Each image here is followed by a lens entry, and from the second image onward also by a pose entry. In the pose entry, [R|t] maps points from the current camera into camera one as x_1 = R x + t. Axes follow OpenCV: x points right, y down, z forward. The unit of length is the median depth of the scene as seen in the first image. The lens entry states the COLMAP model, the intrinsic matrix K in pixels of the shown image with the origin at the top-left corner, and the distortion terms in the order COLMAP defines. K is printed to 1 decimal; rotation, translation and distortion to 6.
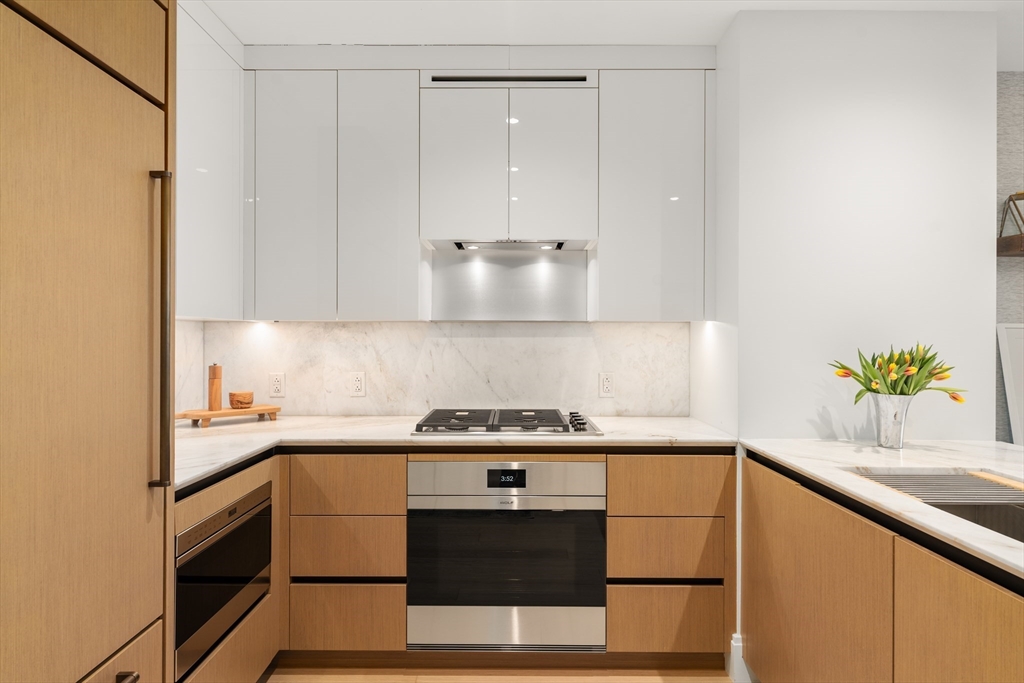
lens RADIAL K [[570.7, 0, 512.0], [0, 570.7, 341.5], [0, 0, 1]] dist [-0.002303, -0.000219]
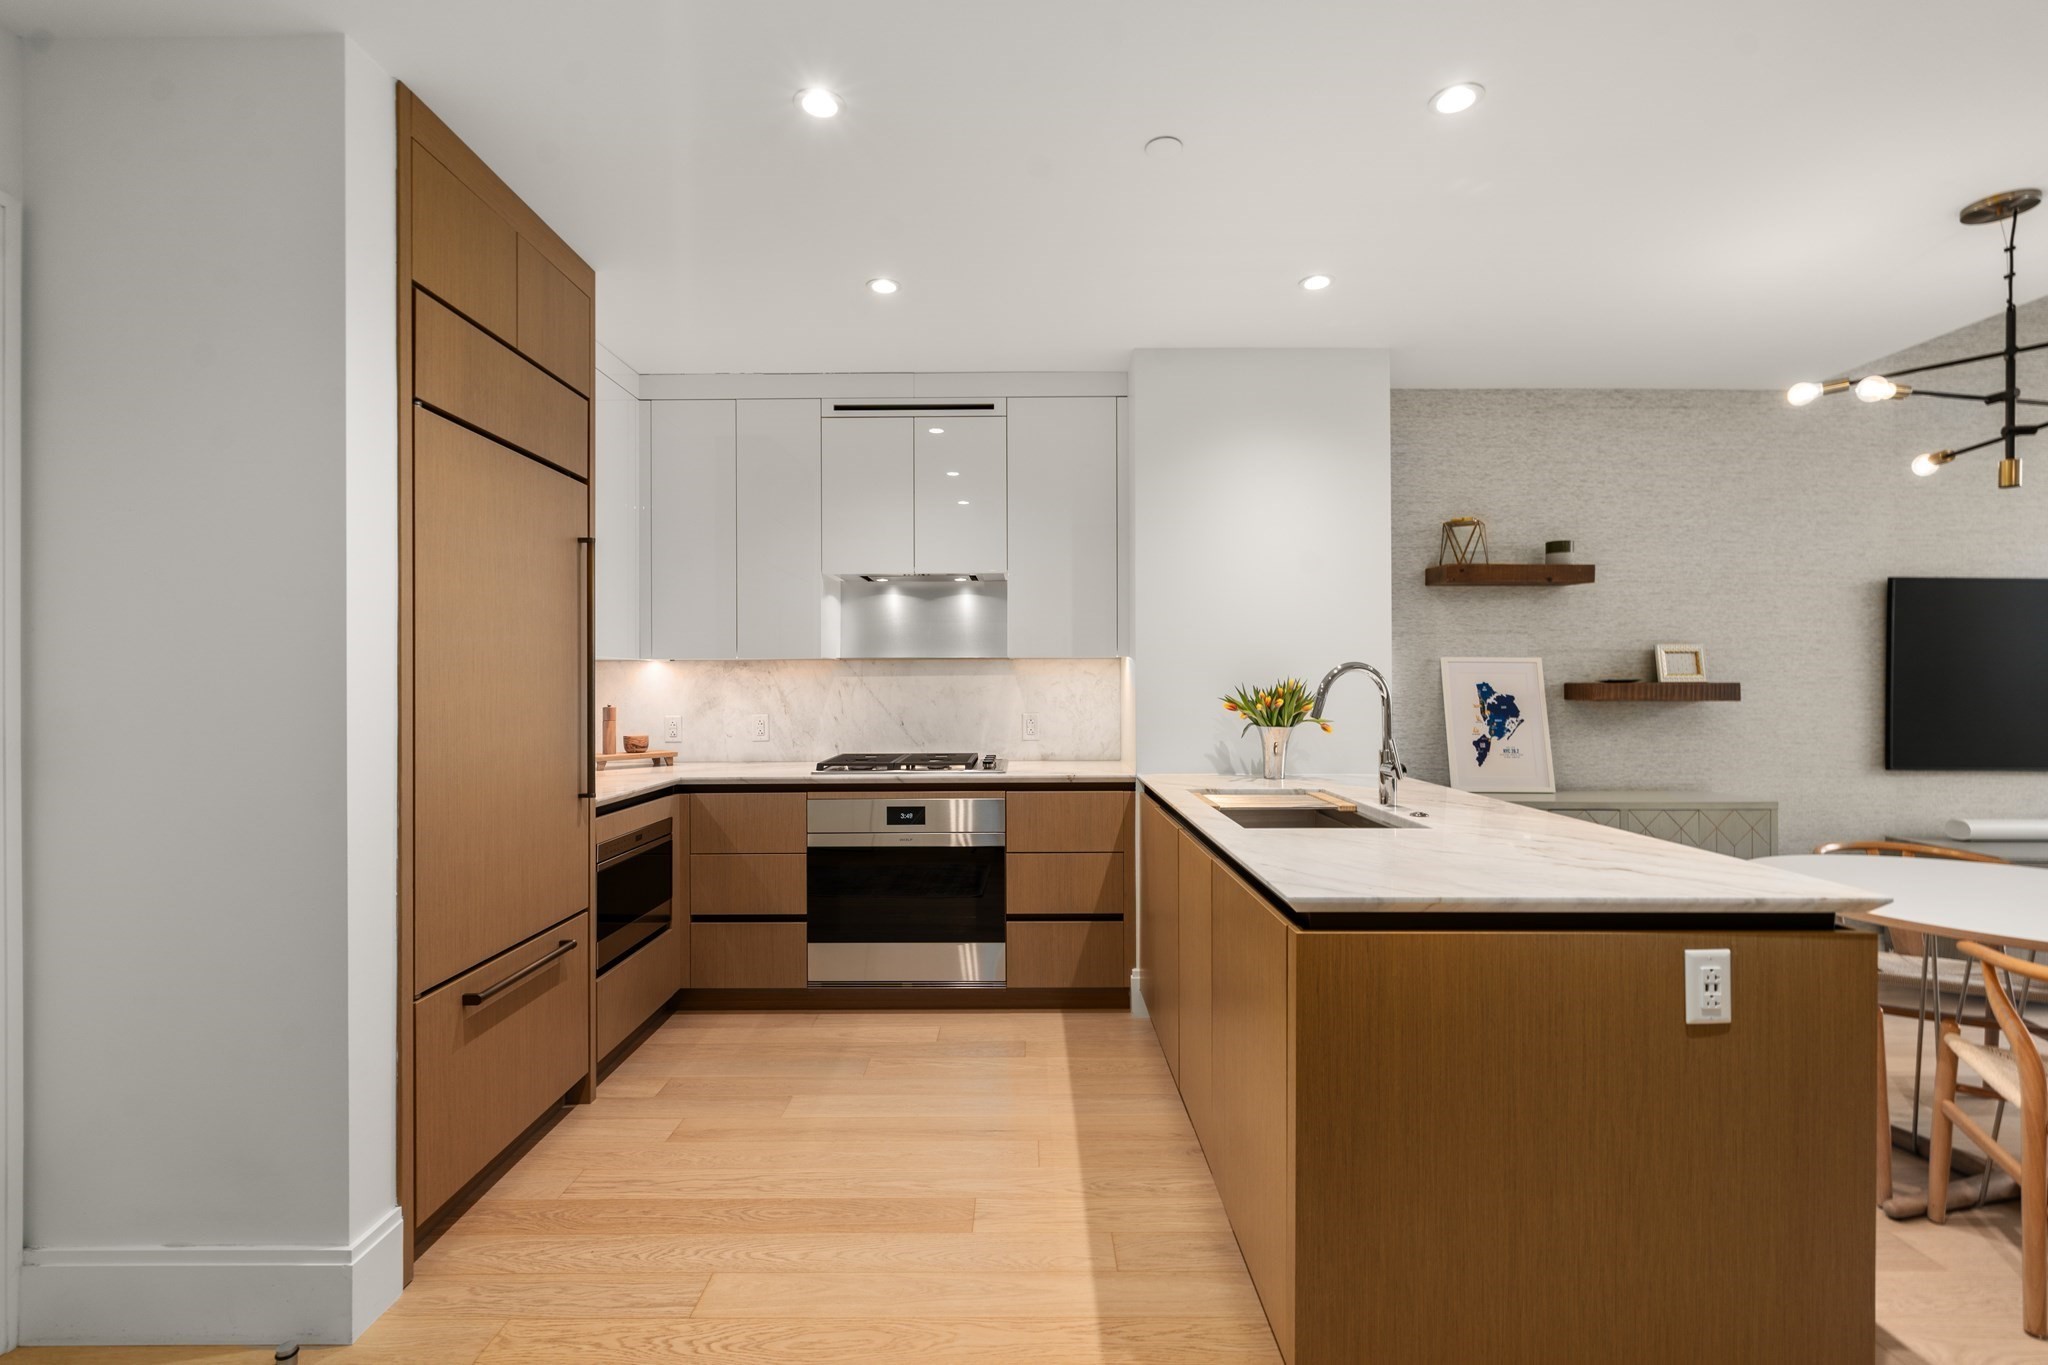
lens RADIAL K [[904.1, 0, 1024.0], [0, 904.1, 682.5], [0, 0, 1]] dist [-0.001859, -0.001374]
pose [[0.999975, -0.007032, 0.000481, 0.198348], [0.007035, 0.999953, -0.006619, 0.018251], [-0.000434, 0.006622, 0.999978, -0.589453]]
